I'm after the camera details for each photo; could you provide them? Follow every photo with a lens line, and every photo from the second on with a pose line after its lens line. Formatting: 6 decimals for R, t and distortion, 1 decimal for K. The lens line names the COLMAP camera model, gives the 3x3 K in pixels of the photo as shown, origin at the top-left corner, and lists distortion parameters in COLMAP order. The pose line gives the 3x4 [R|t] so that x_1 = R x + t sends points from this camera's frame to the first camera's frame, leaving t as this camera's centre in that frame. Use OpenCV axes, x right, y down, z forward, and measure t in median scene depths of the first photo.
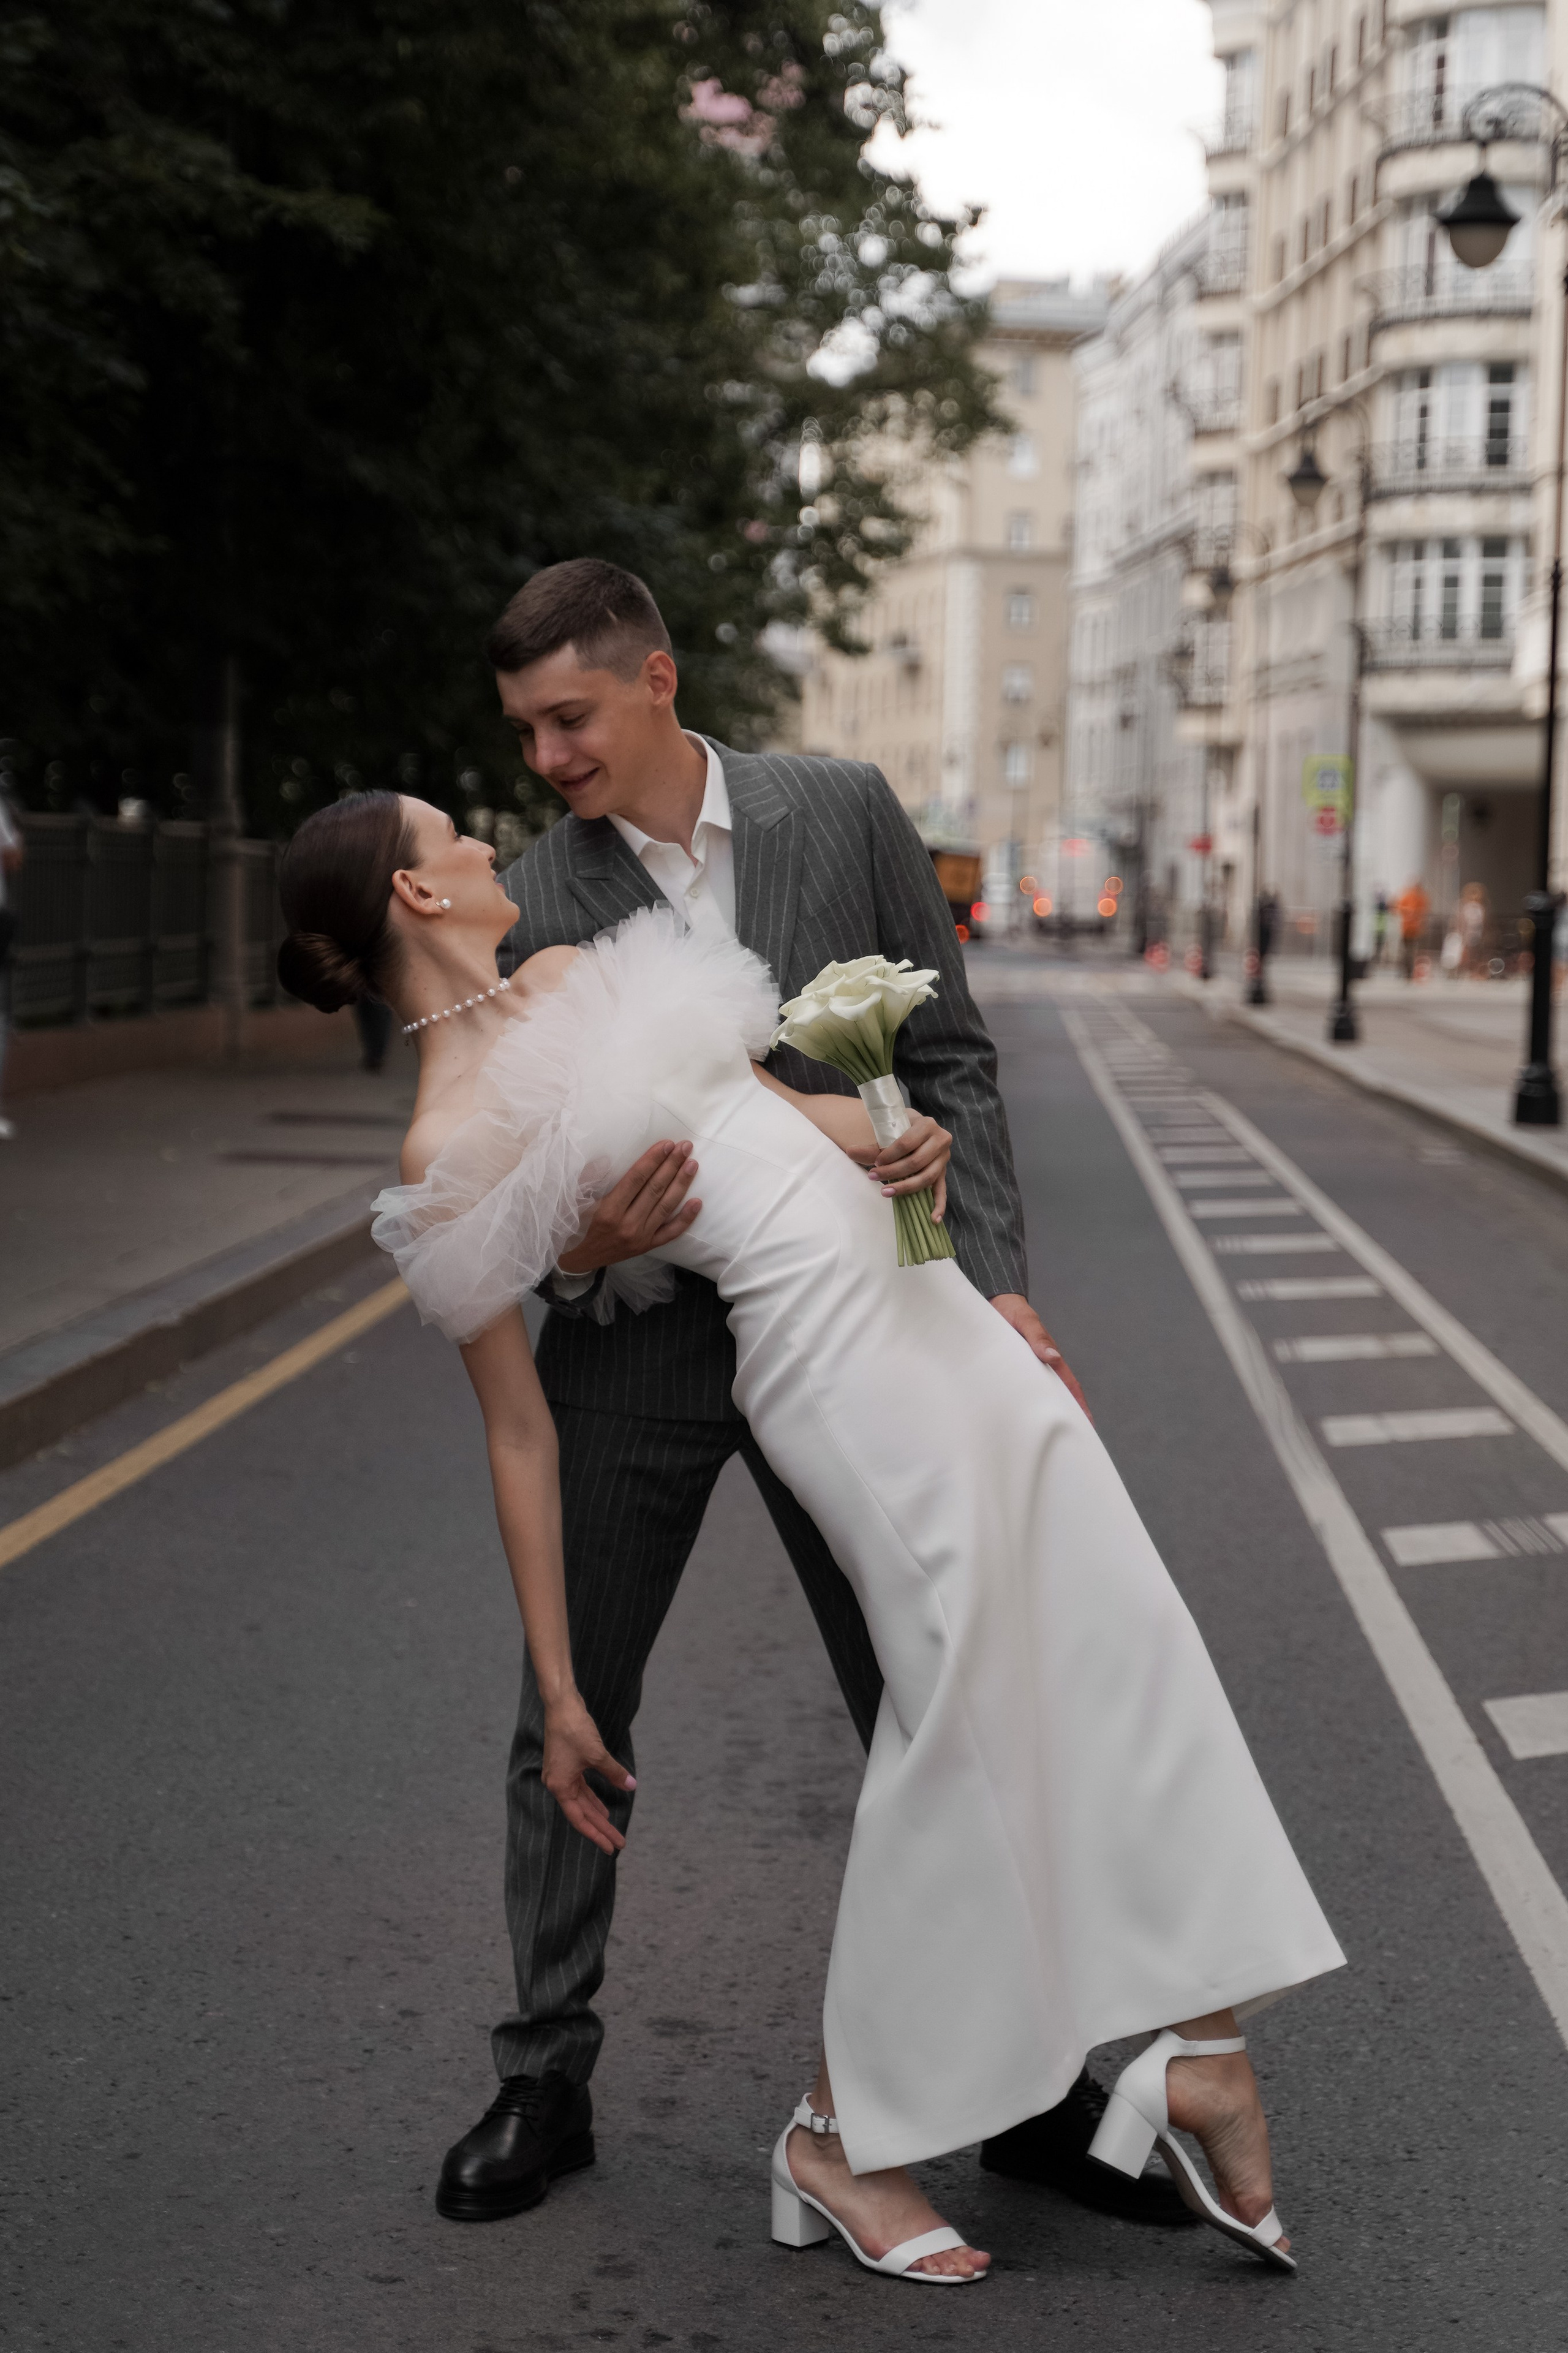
lens RADIAL K [[5315.2, 0, 784.0], [0, 5315.2, 1176.5], [0, 0, 1]] dist [0.017024, 2.696998]
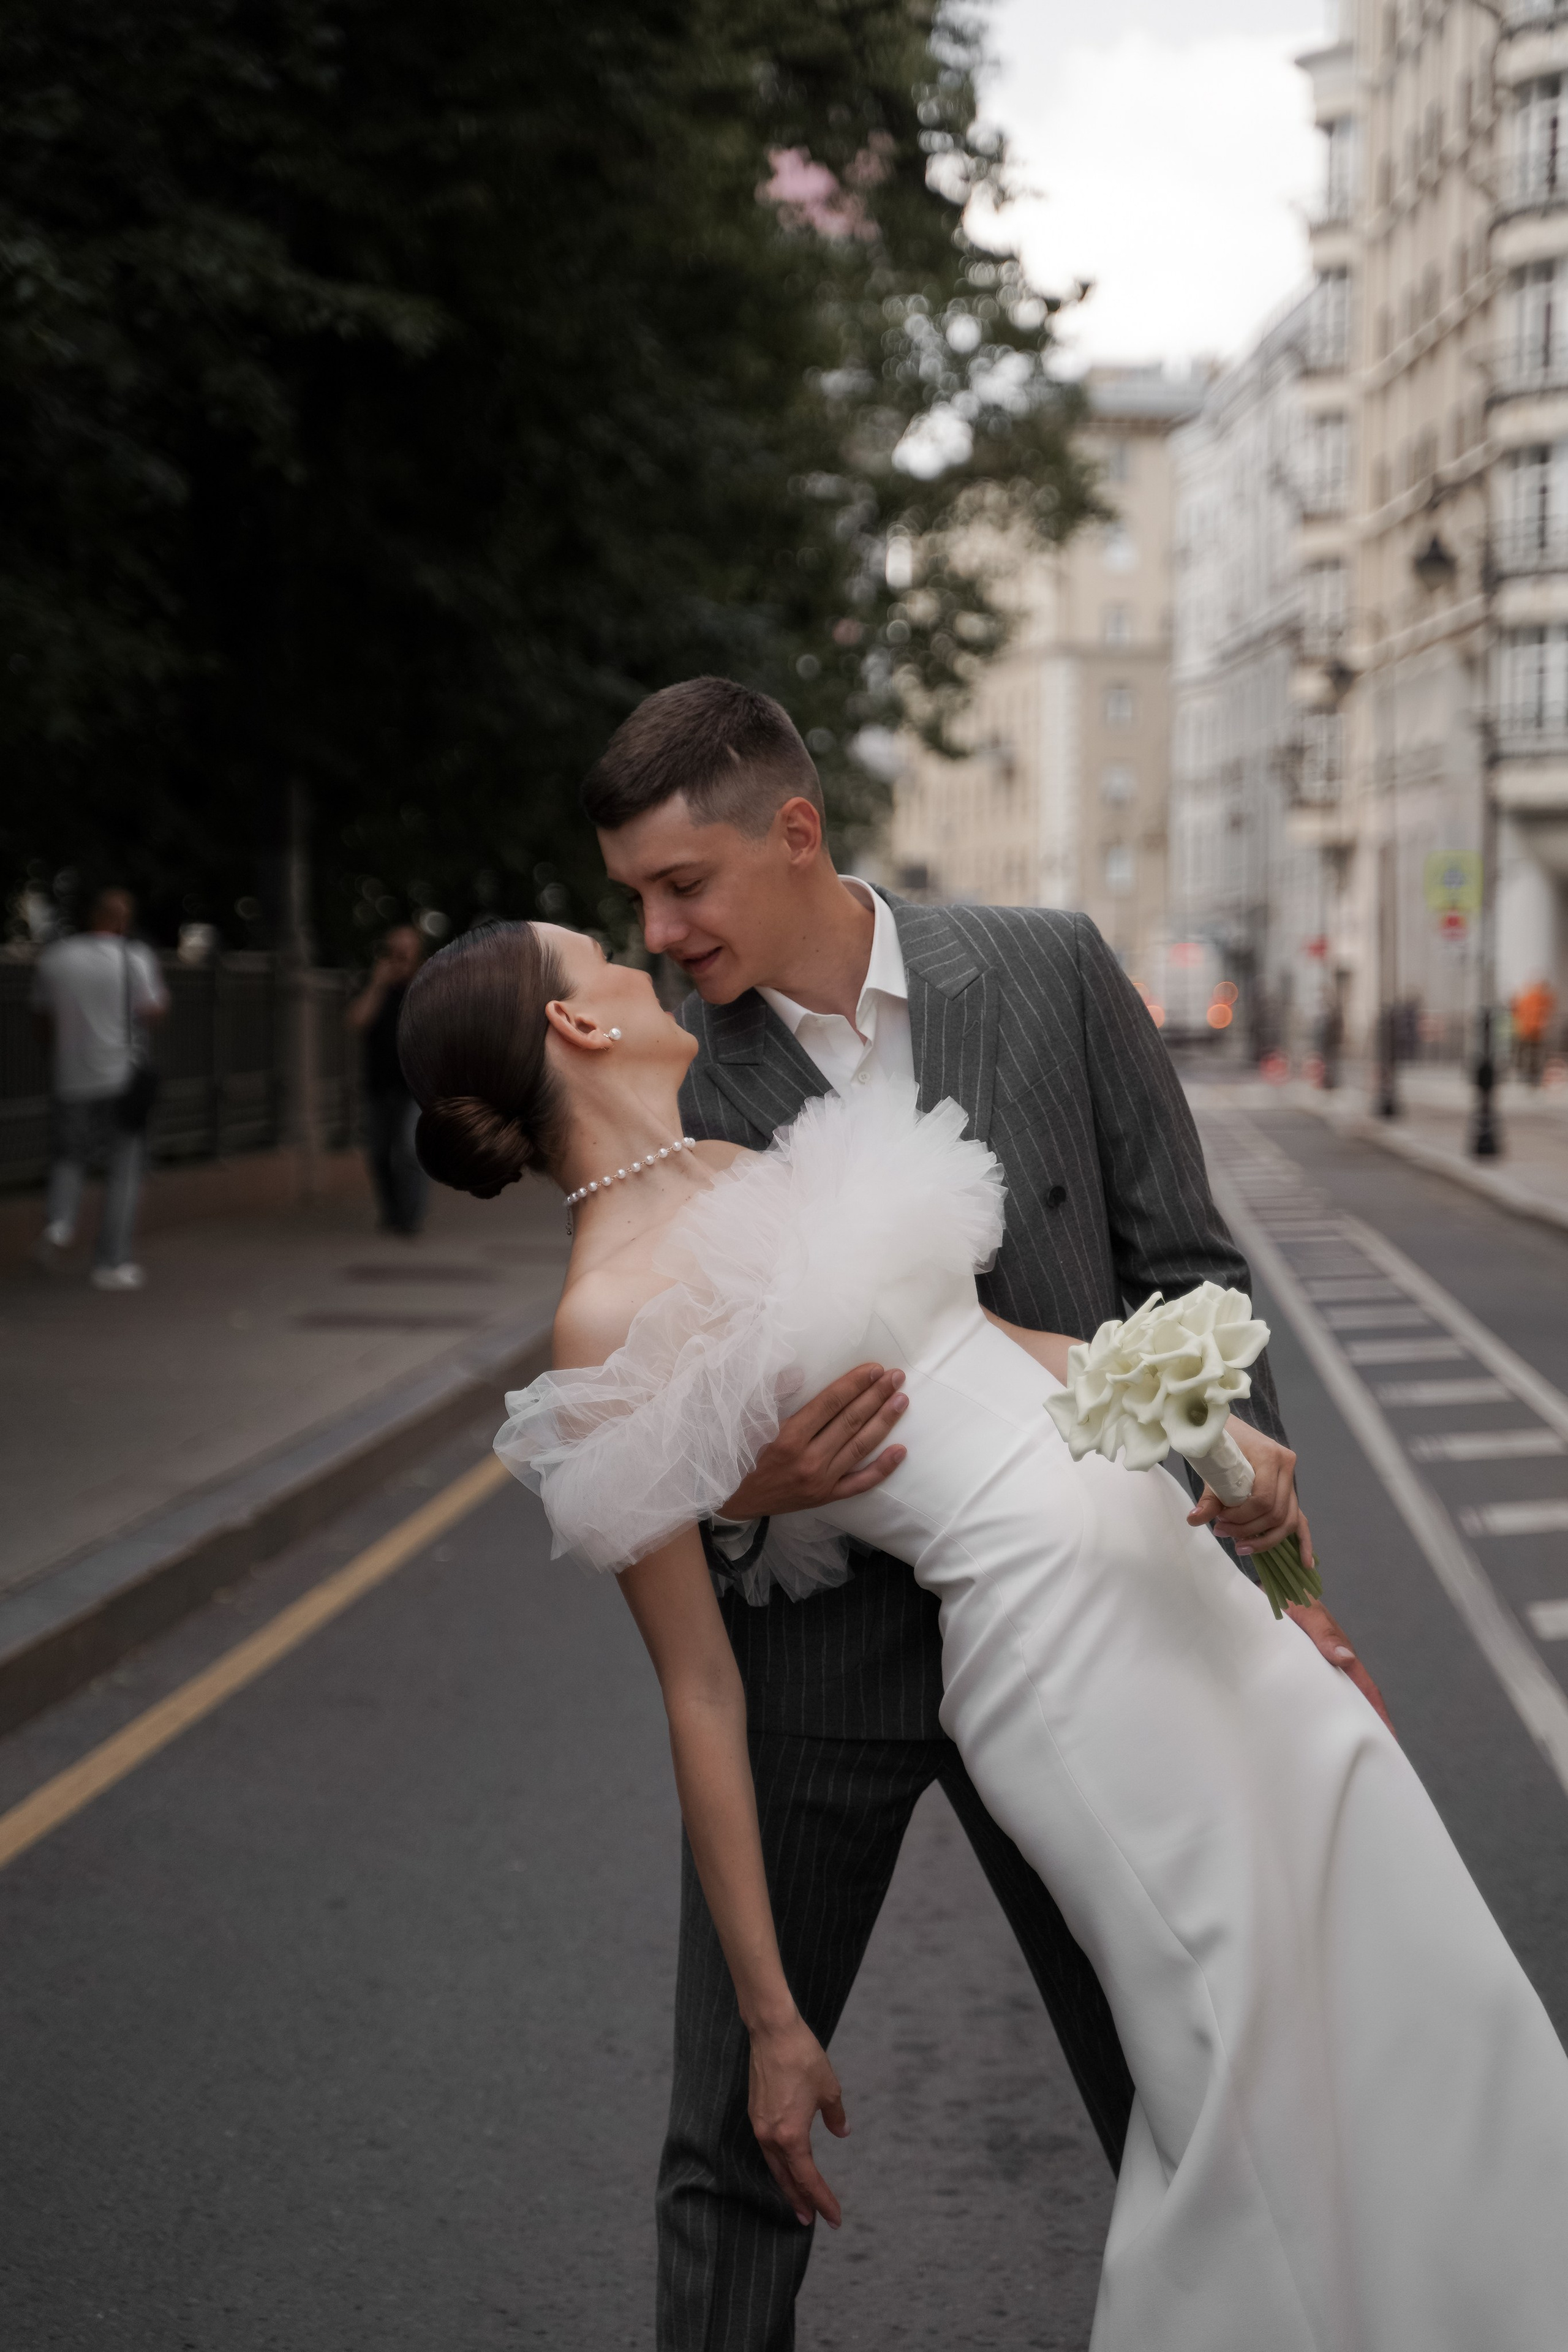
lens RADIAL K [[4677.3, 0, 784.0], [0, 4677.3, 1176.0], [0, 0, 1]] dist [-0.025146, 1.863640]
pose [[0.999723, -0.022941, -0.005214, -0.015181], [0.022909, 0.999719, -0.006050, -0.020598], [0.005351, 0.005929, 0.999968, 0.176319]]
